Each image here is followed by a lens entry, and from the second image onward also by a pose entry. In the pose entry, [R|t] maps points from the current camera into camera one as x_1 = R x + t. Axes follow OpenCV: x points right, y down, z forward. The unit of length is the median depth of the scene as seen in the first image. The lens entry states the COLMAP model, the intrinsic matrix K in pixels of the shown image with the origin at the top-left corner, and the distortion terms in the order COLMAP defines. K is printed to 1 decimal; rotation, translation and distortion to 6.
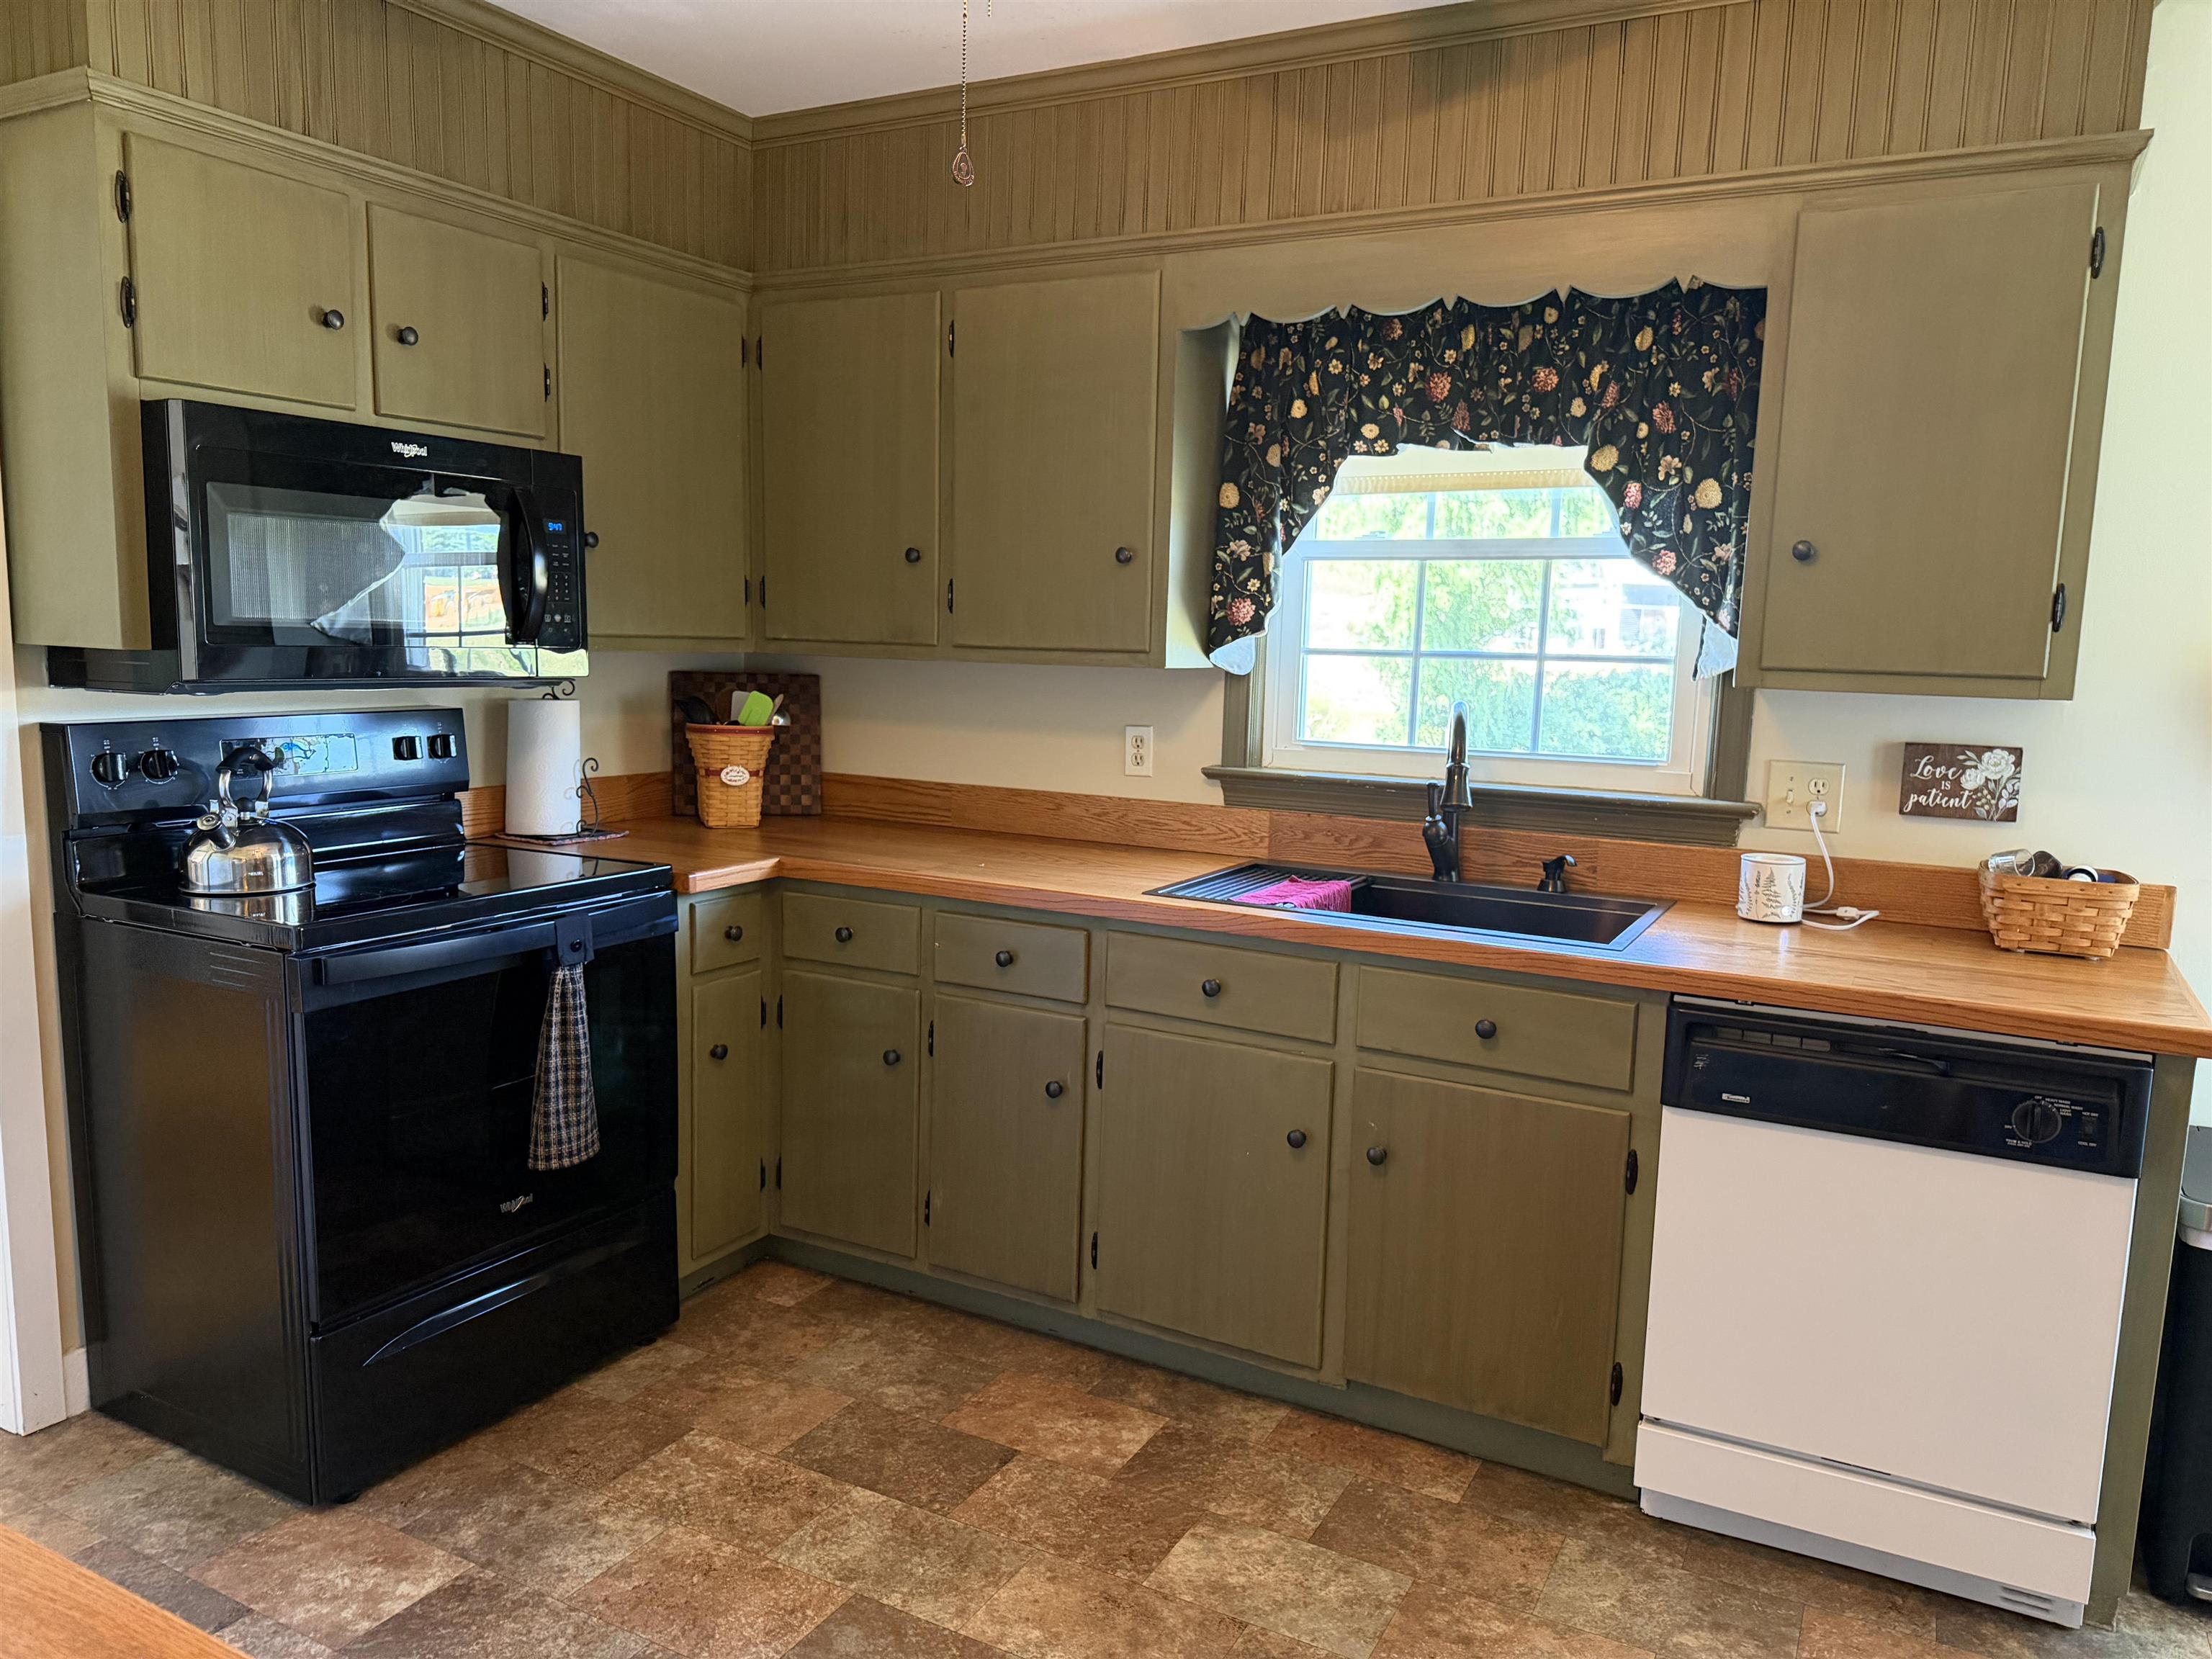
lens RADIAL K [[1577.3, 0, 1111.2], [0, 1577.3, 841.8], [0, 0, 1]] dist [0.114001, -0.188545]
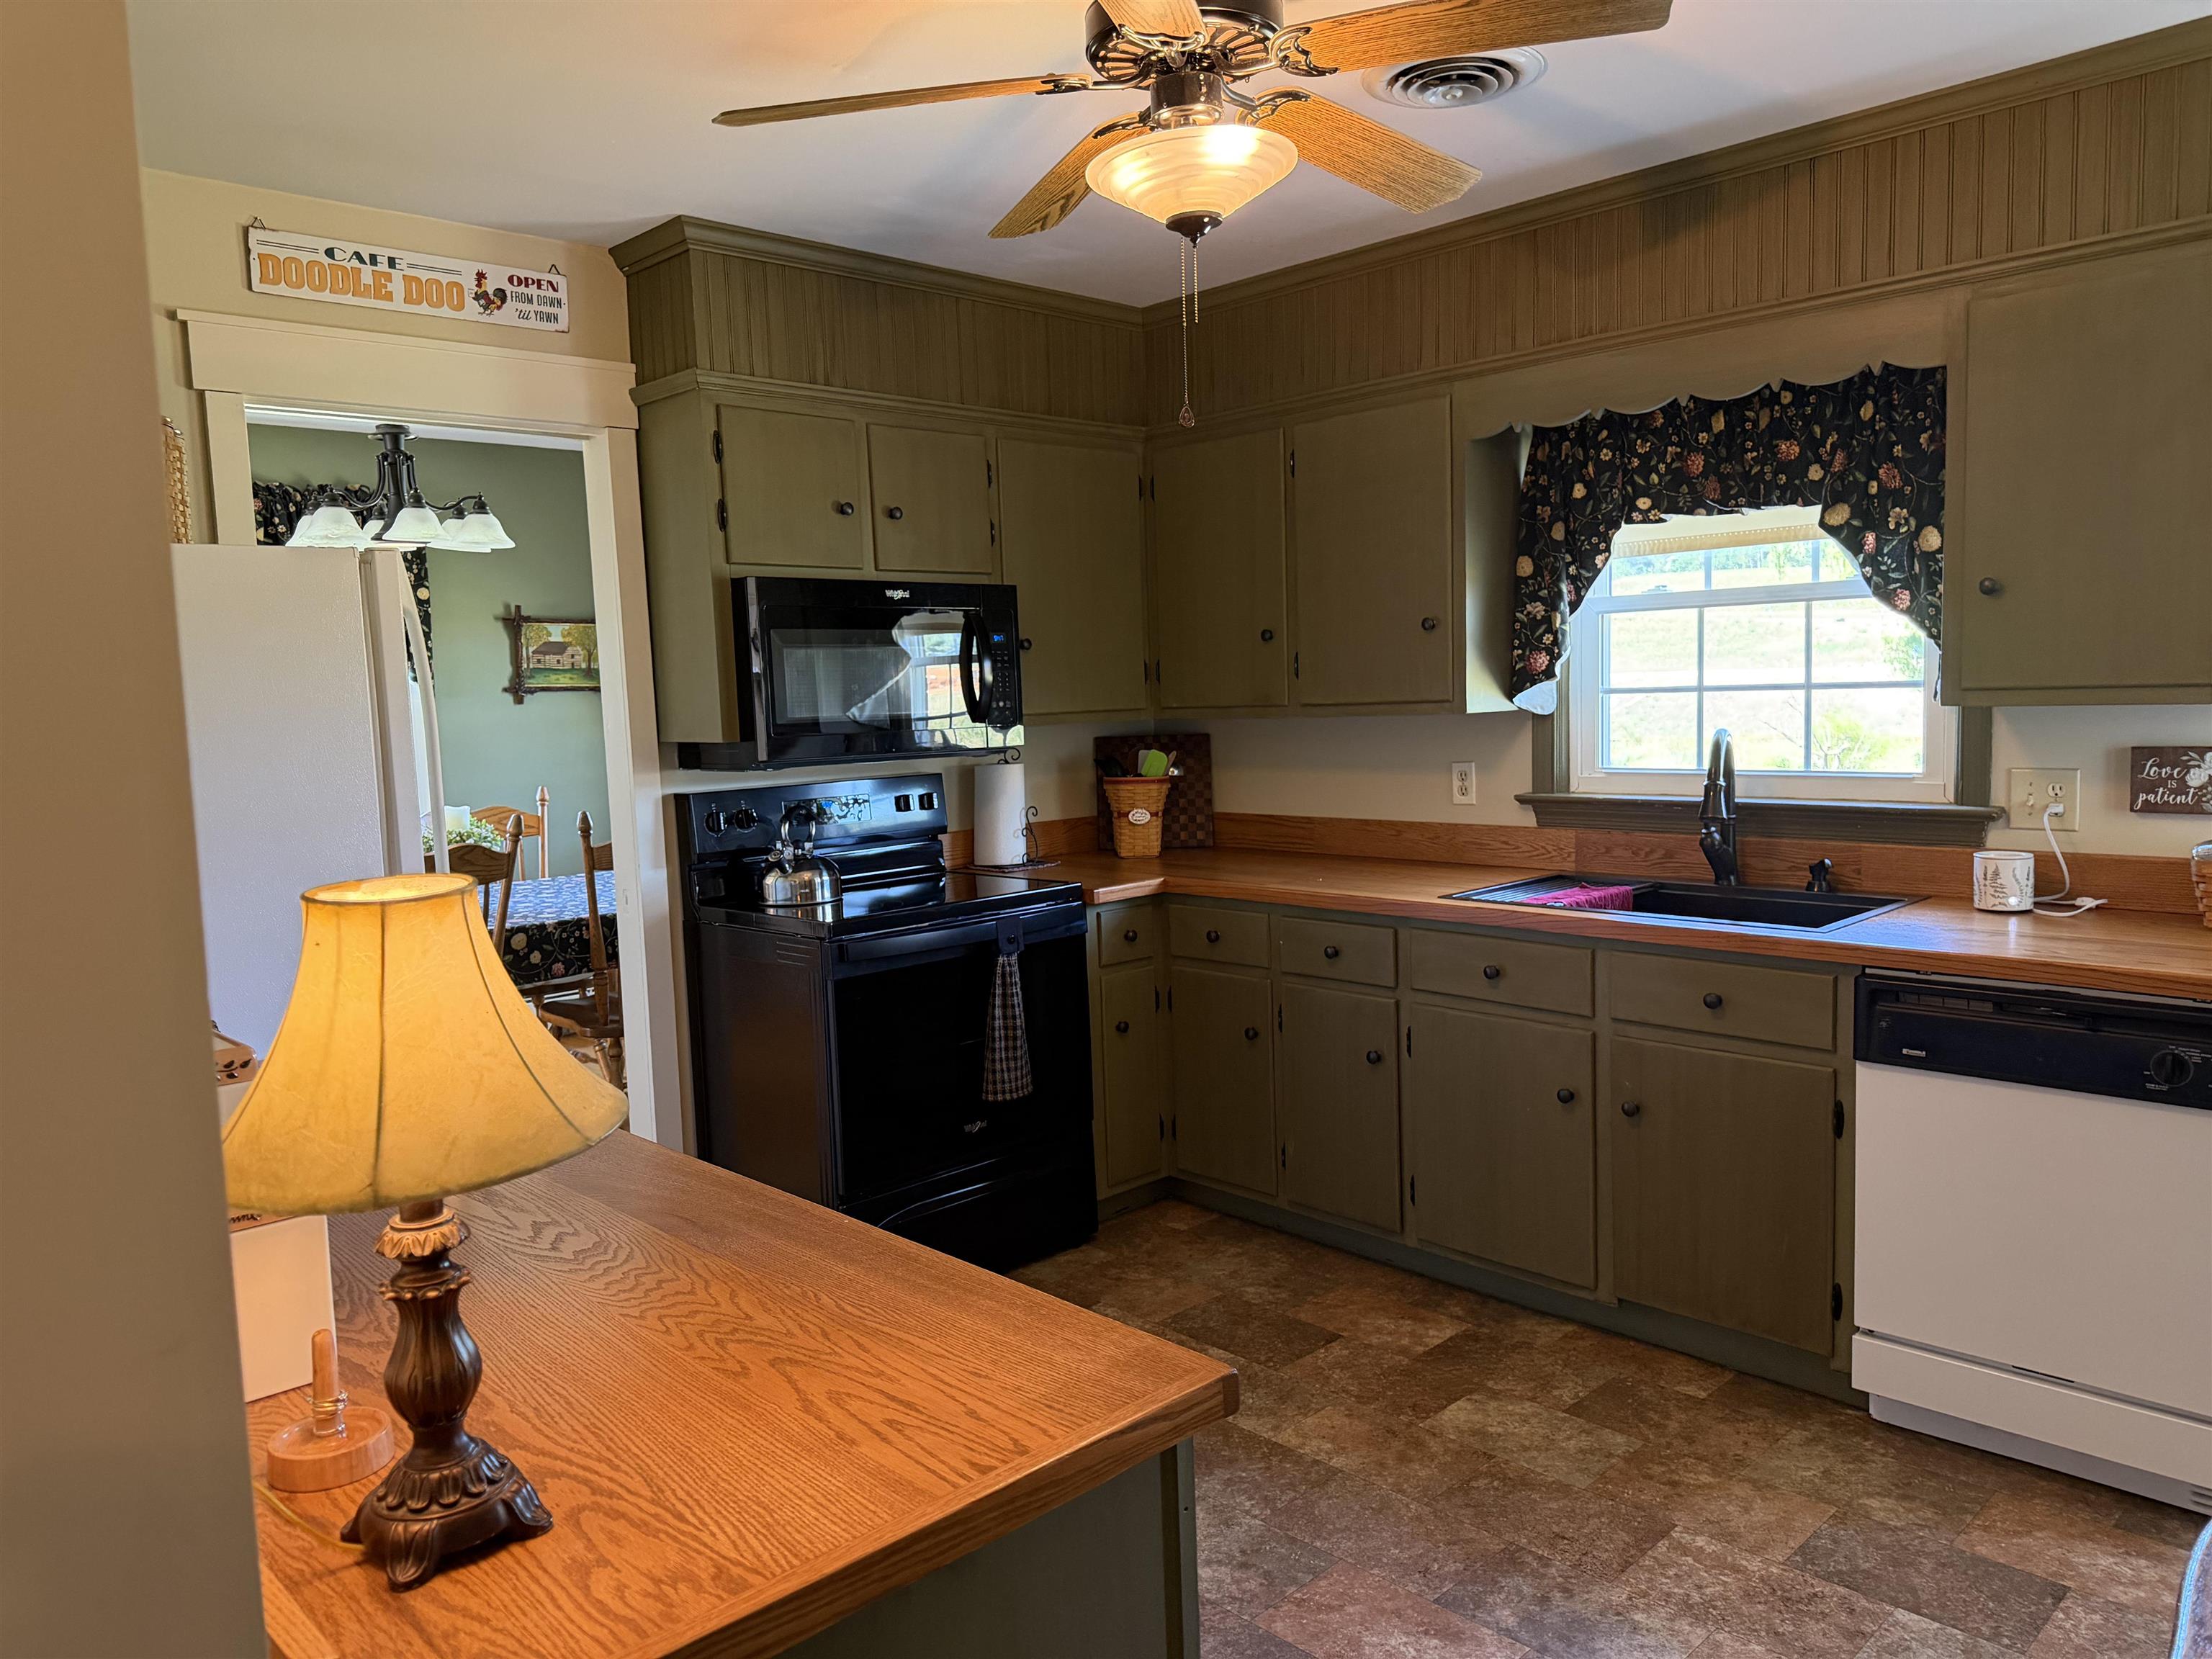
lens RADIAL K [[1560.1, 0, 1102.9], [0, 1560.1, 829.7], [0, 0, 1]] dist [0.056890, -0.124381]
pose [[0.949890, -0.031976, -0.310944, 0.150051], [0.019648, 0.998895, -0.042700, 0.026568], [0.311966, 0.034451, 0.949468, -0.238942]]
